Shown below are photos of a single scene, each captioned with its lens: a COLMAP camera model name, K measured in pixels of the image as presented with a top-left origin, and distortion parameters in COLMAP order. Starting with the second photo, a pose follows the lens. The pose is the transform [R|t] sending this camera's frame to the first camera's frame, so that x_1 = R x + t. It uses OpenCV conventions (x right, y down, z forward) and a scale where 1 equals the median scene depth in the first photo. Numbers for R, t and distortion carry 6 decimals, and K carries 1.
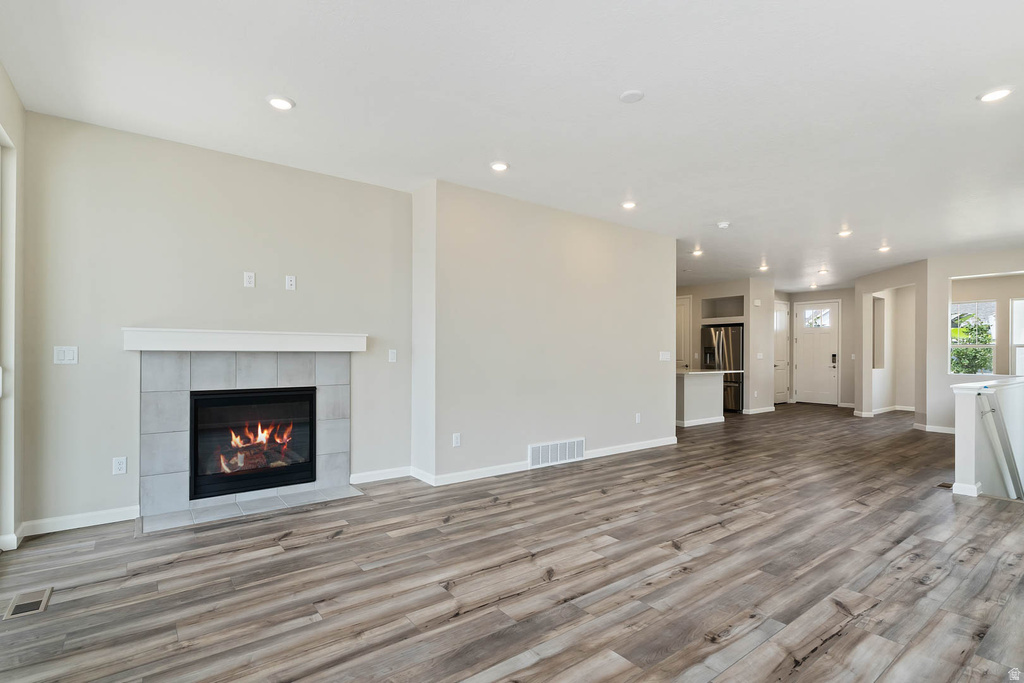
lens RADIAL K [[486.9, 0, 503.9], [0, 486.9, 351.6], [0, 0, 1]] dist [0.005823, -0.000106]
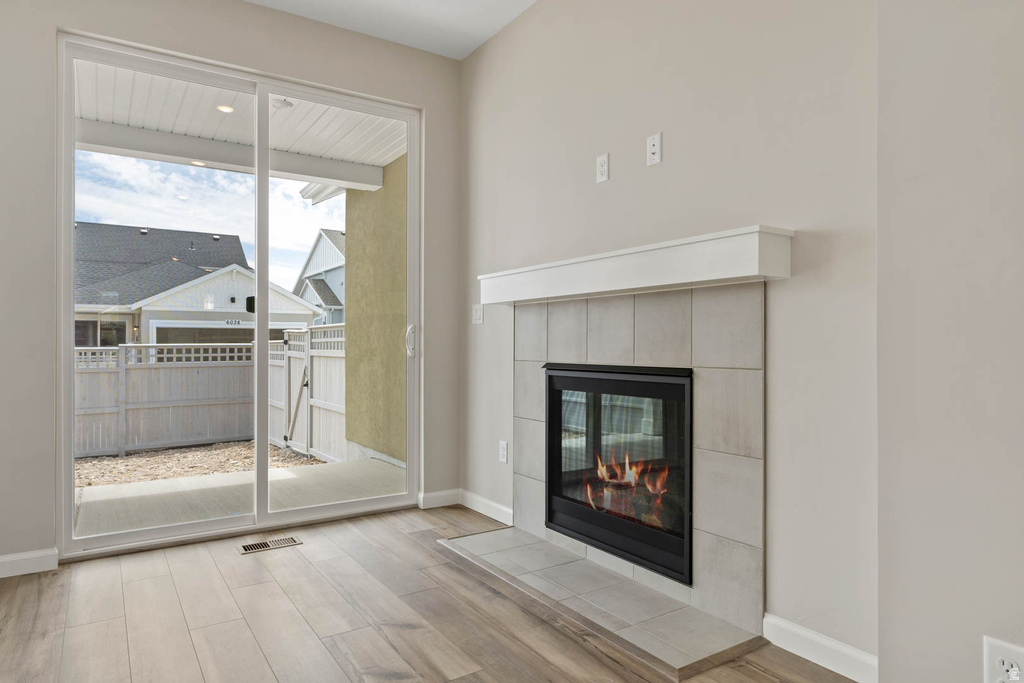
lens RADIAL K [[625.5, 0, 504.7], [0, 625.5, 335.2], [0, 0, 1]] dist [0.001037, 0.001113]
pose [[-0.068765, -0.016922, -0.997489, 0.075681], [0.005157, 0.999837, -0.017318, 0.021326], [0.997620, -0.006334, -0.068667, 0.363350]]
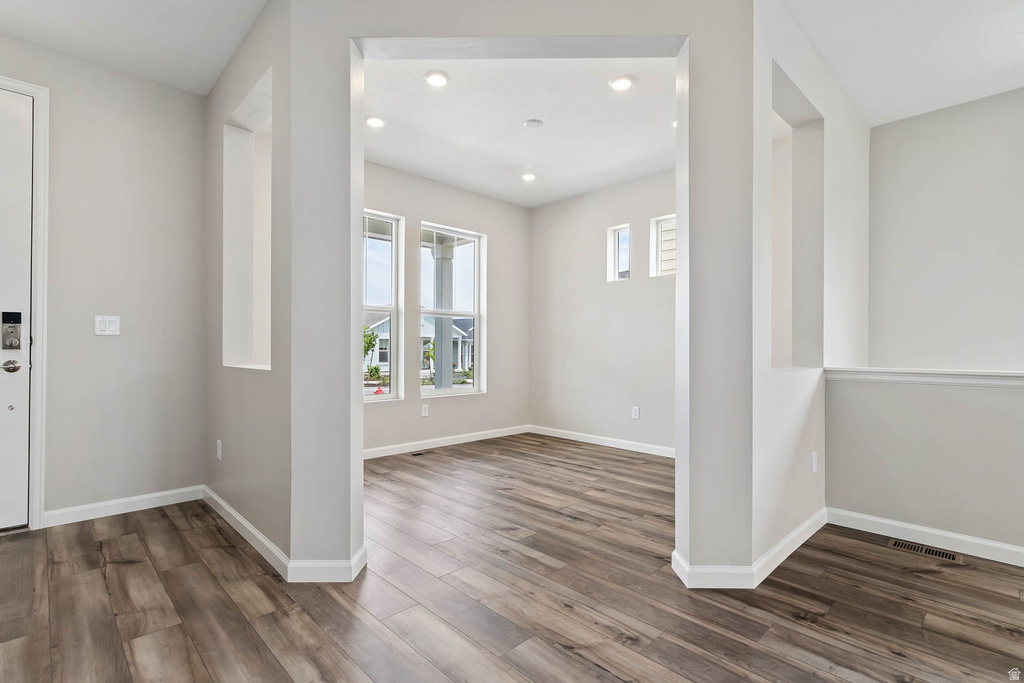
lens RADIAL K [[486.9, 0, 514.8], [0, 486.9, 346.9], [0, 0, 1]] dist [0.005823, -0.000106]
pose [[-0.129000, -0.002698, 0.991641, 0.473634], [-0.008502, 0.999963, 0.001615, 0.022336], [-0.991608, -0.008223, -0.129018, 0.906468]]
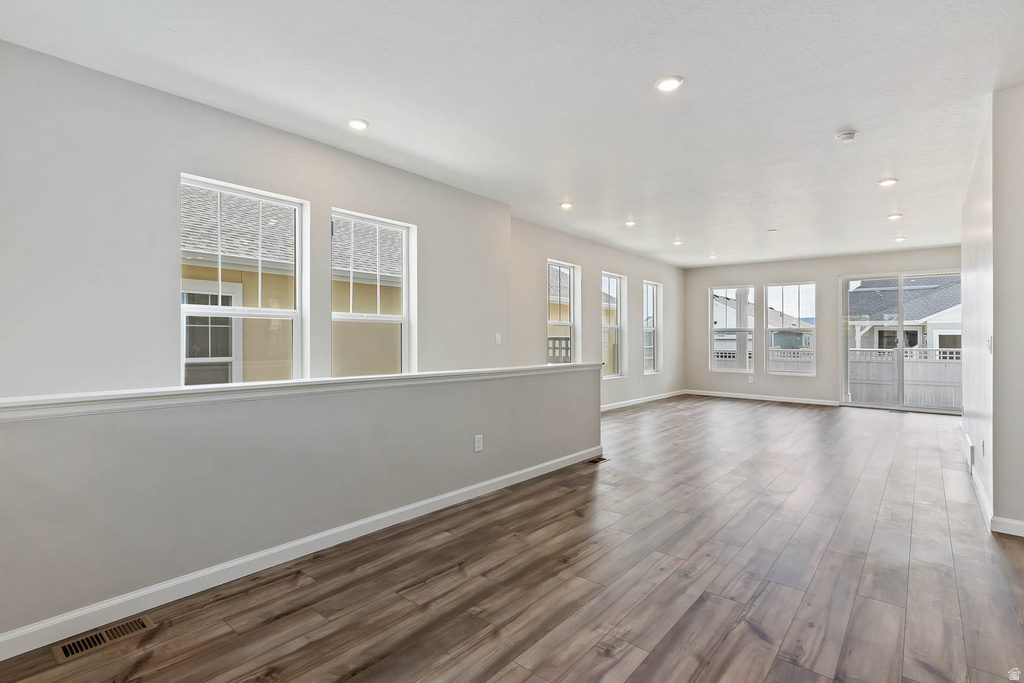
lens RADIAL K [[486.9, 0, 515.1], [0, 486.9, 340.4], [0, 0, 1]] dist [0.005823, -0.000106]
pose [[-0.972823, -0.016409, -0.230970, 0.589988], [-0.016973, 0.999856, 0.000452, 0.011000], [0.230929, 0.004360, -0.972961, 0.879912]]
